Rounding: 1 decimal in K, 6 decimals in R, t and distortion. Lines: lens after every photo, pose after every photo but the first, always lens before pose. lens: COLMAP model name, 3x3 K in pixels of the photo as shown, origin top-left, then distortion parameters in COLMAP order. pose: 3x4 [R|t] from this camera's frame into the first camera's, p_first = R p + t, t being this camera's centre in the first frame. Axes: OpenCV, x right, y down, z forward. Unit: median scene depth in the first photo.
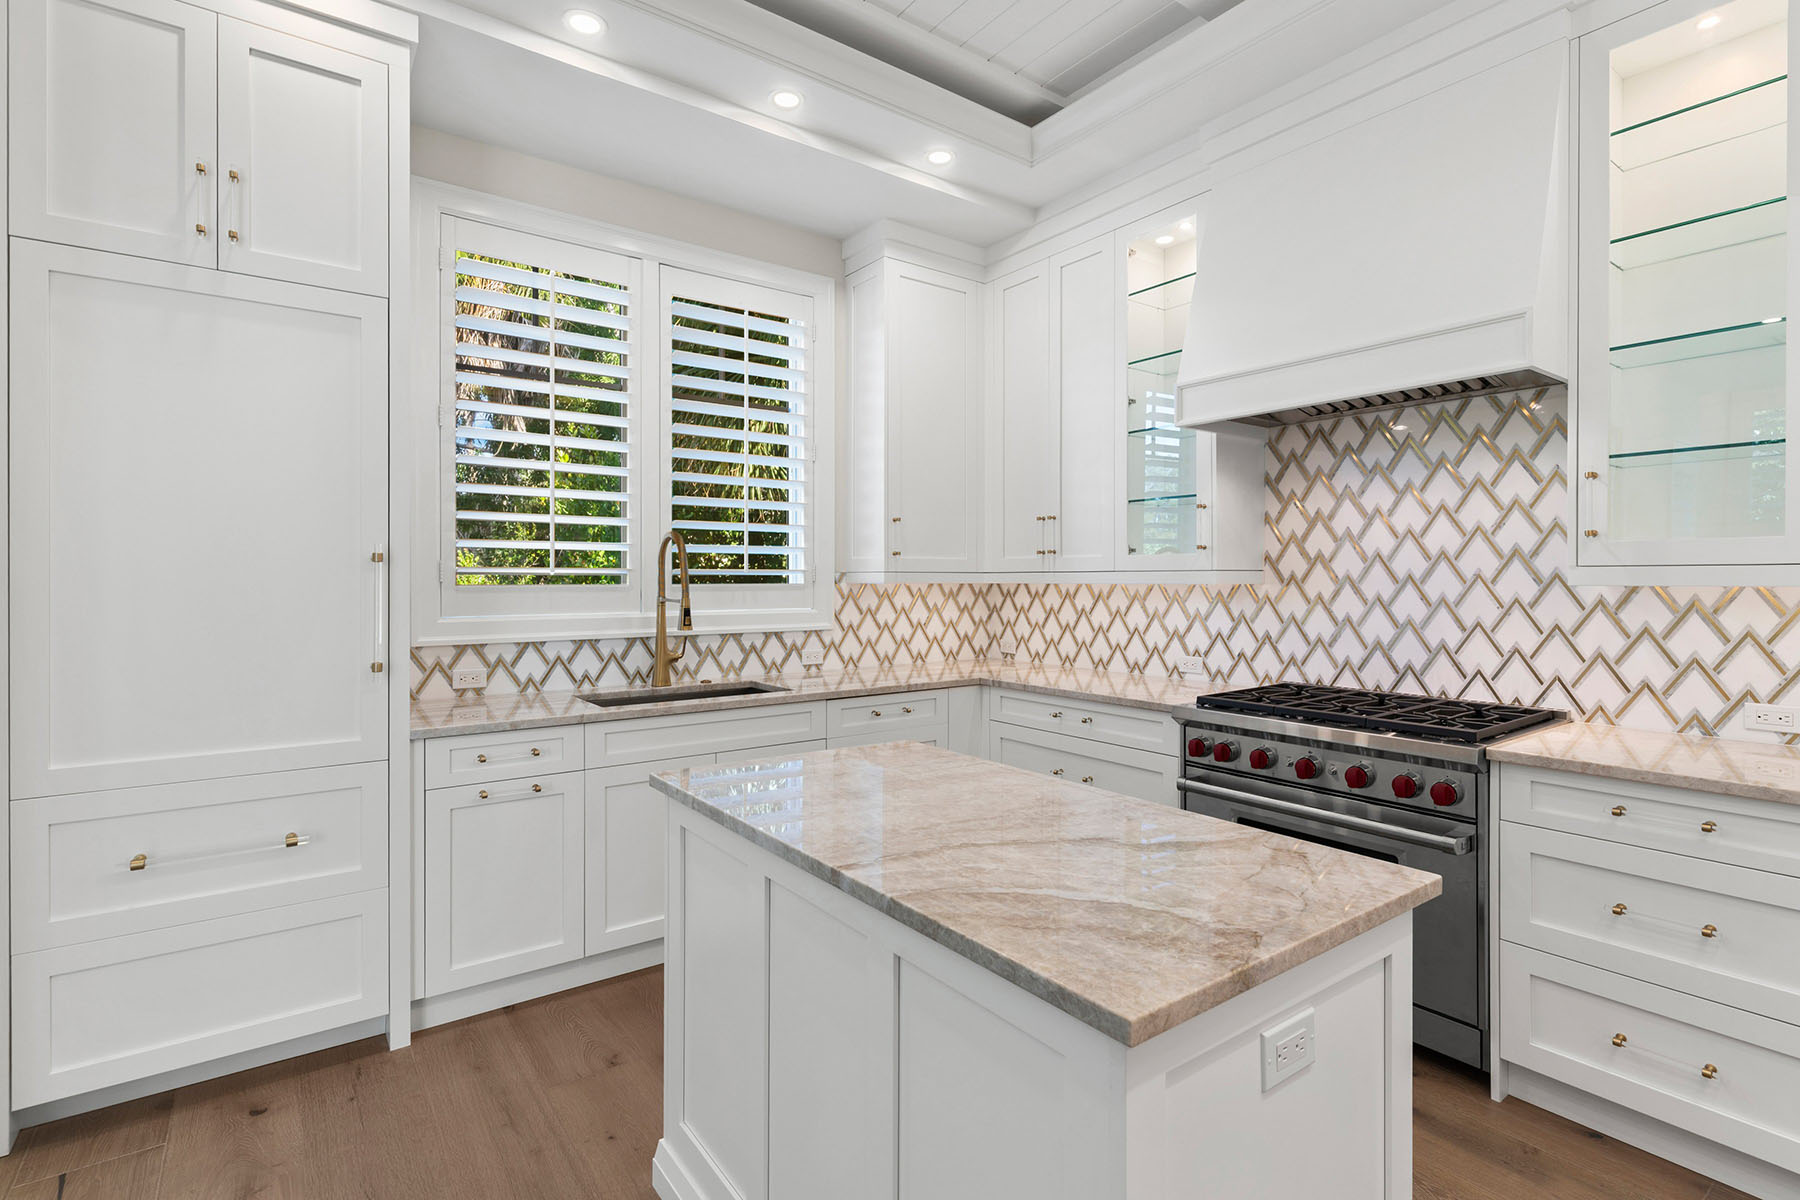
lens RADIAL K [[871.9, 0, 891.3], [0, 871.9, 584.0], [0, 0, 1]] dist [0.004840, -0.000530]
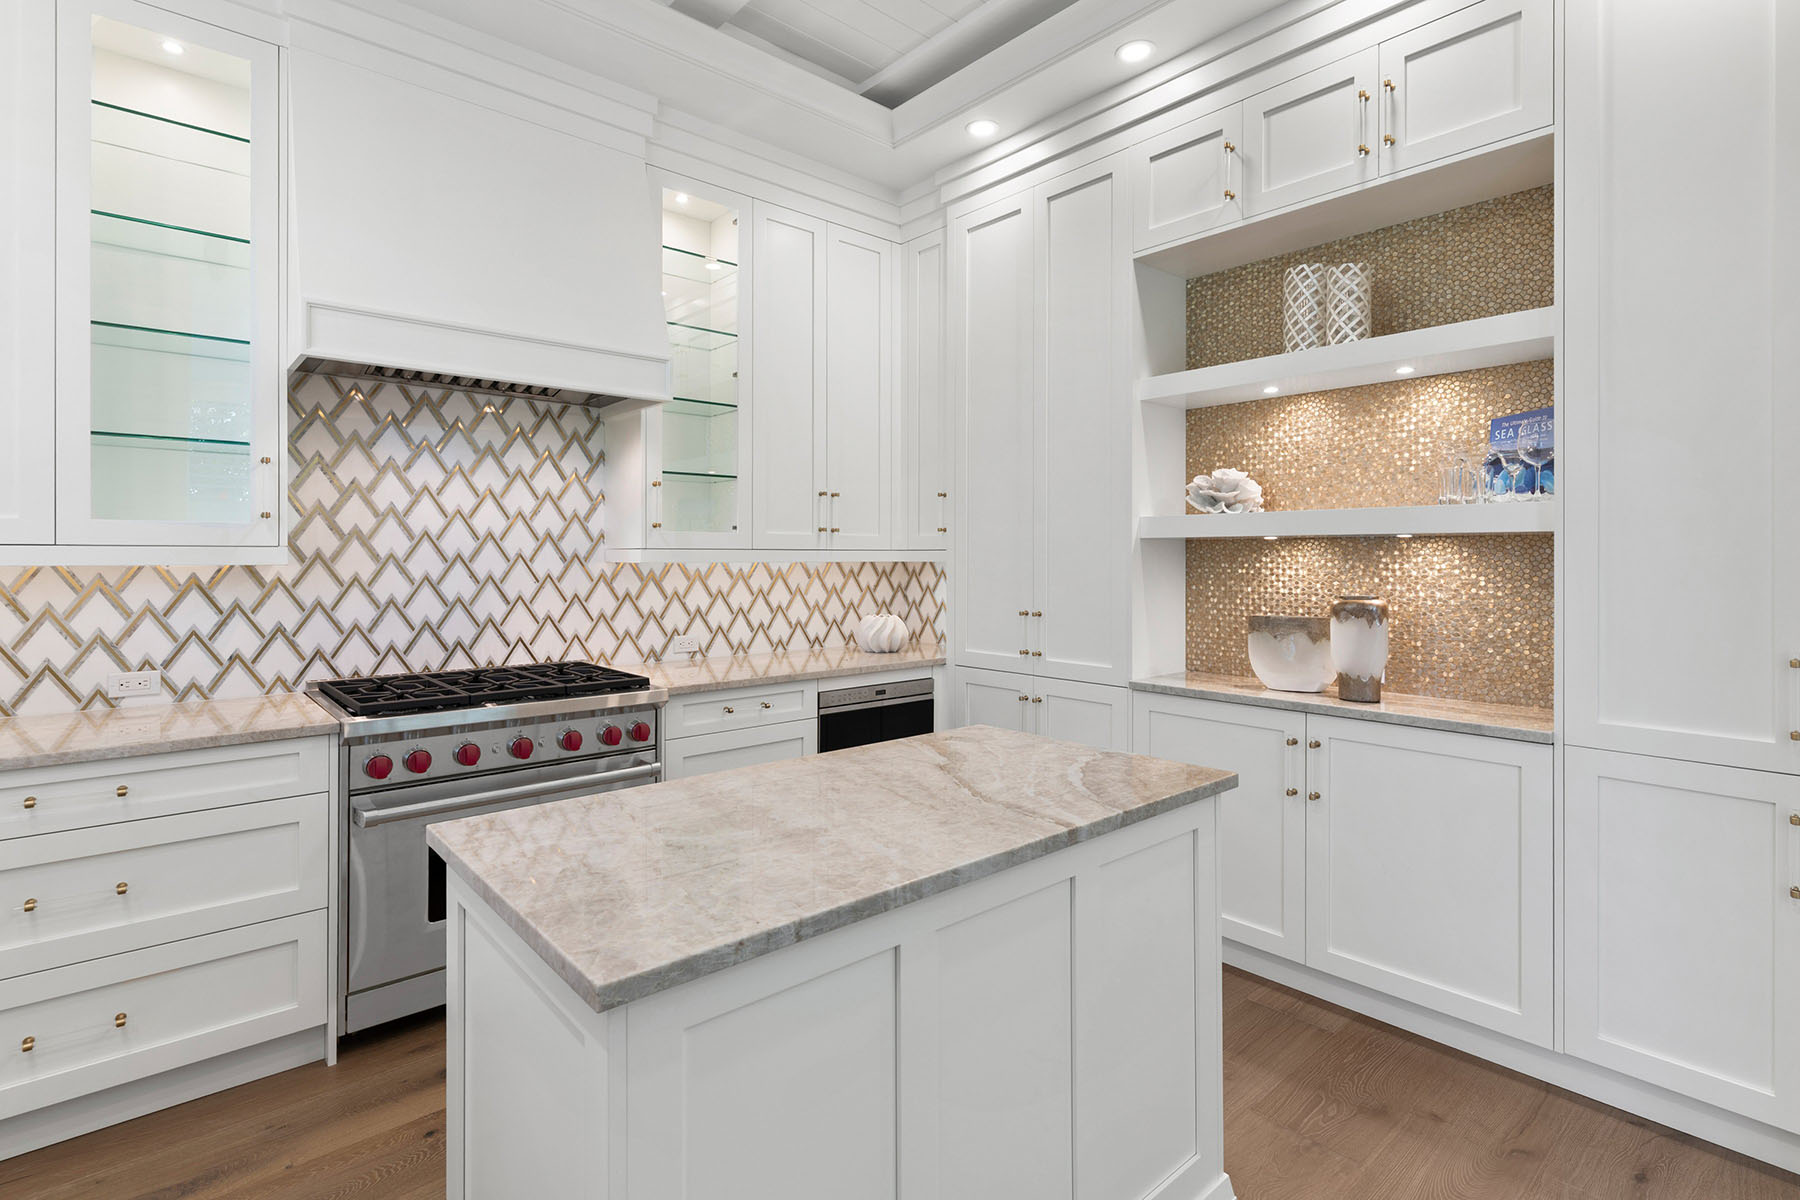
lens RADIAL K [[871.9, 0, 909.1], [0, 871.9, 560.5], [0, 0, 1]] dist [0.004840, -0.000530]
pose [[-0.112114, -0.002536, 0.993692, -0.448685], [0.005205, 0.999982, 0.003139, -0.002860], [-0.993682, 0.005524, -0.112099, 0.535710]]
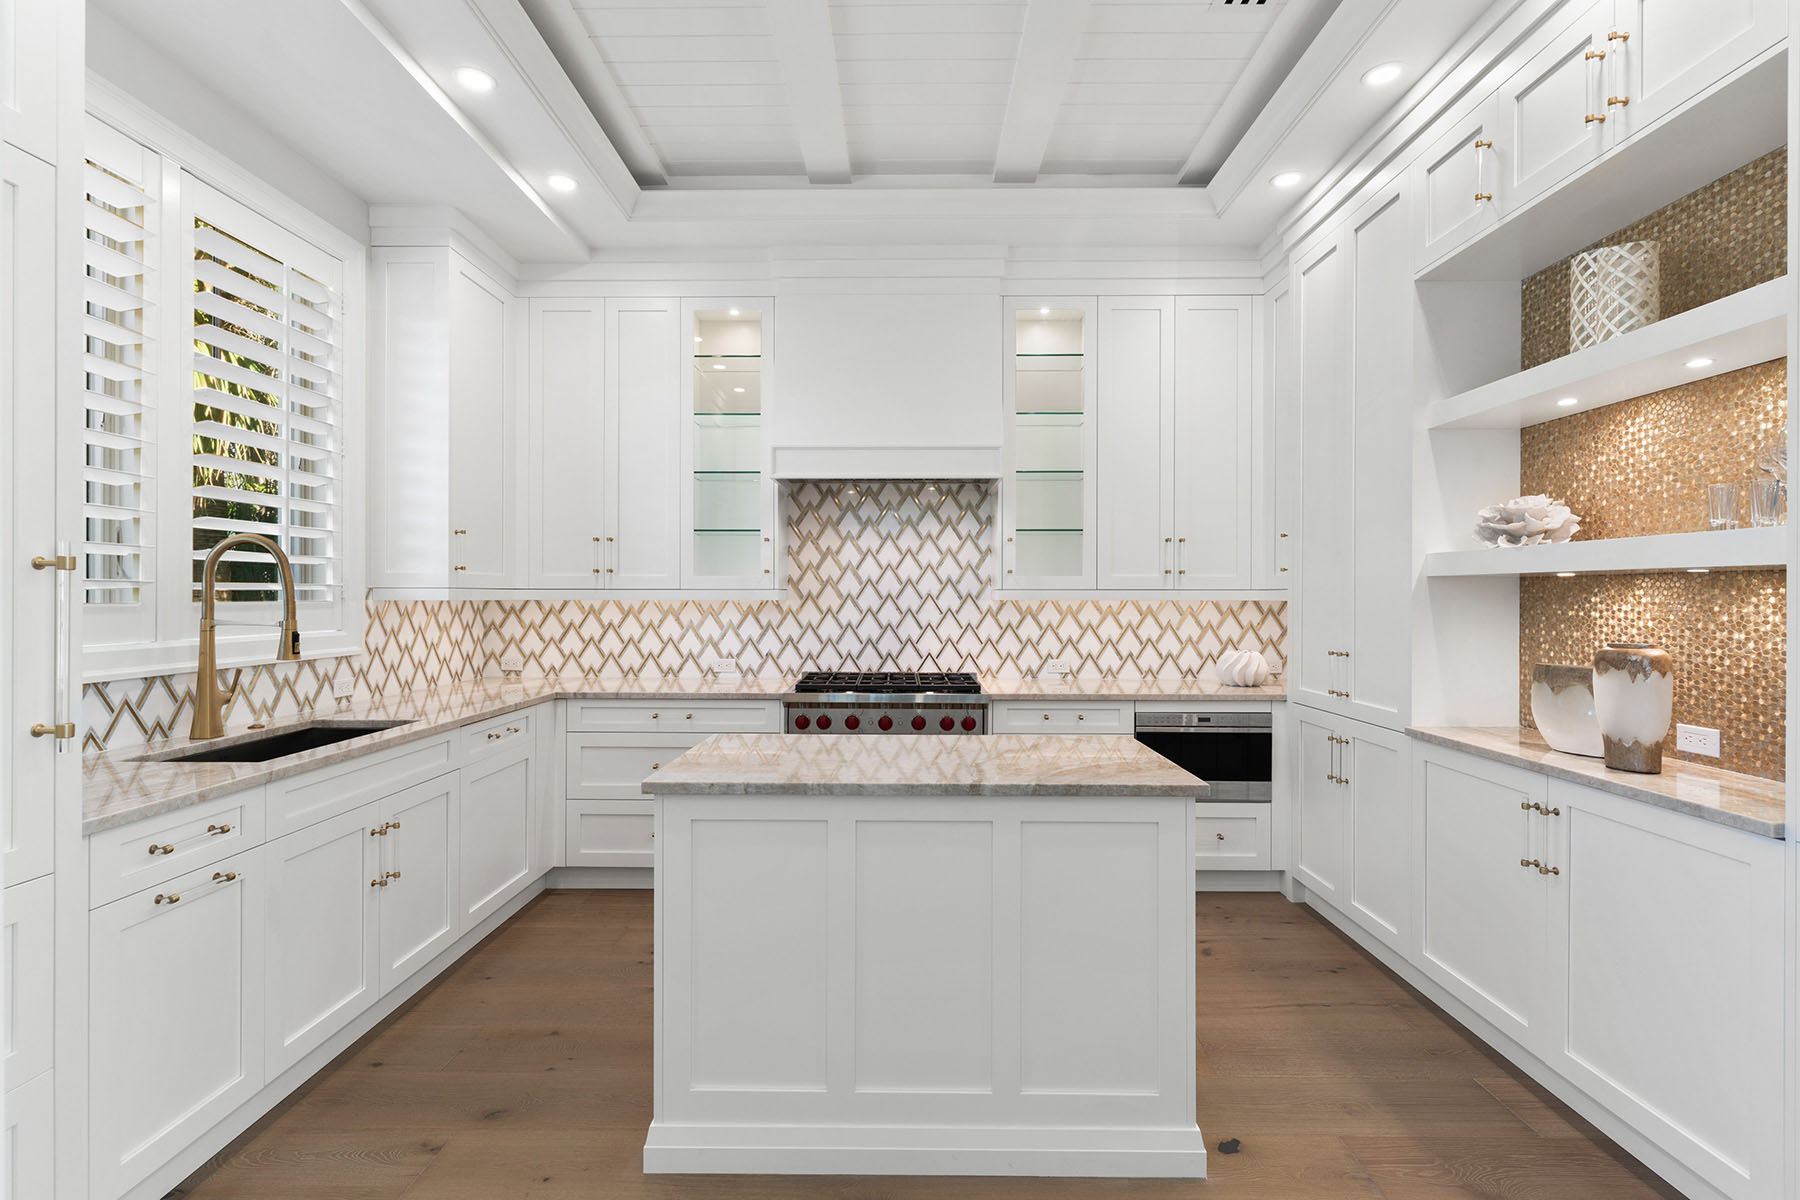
lens RADIAL K [[871.9, 0, 909.5], [0, 871.9, 599.8], [0, 0, 1]] dist [0.004840, -0.000530]
pose [[0.584448, -0.002195, 0.811429, -0.564863], [0.002377, 0.999997, 0.000993, -0.001112], [-0.811428, 0.001348, 0.584451, 0.076472]]
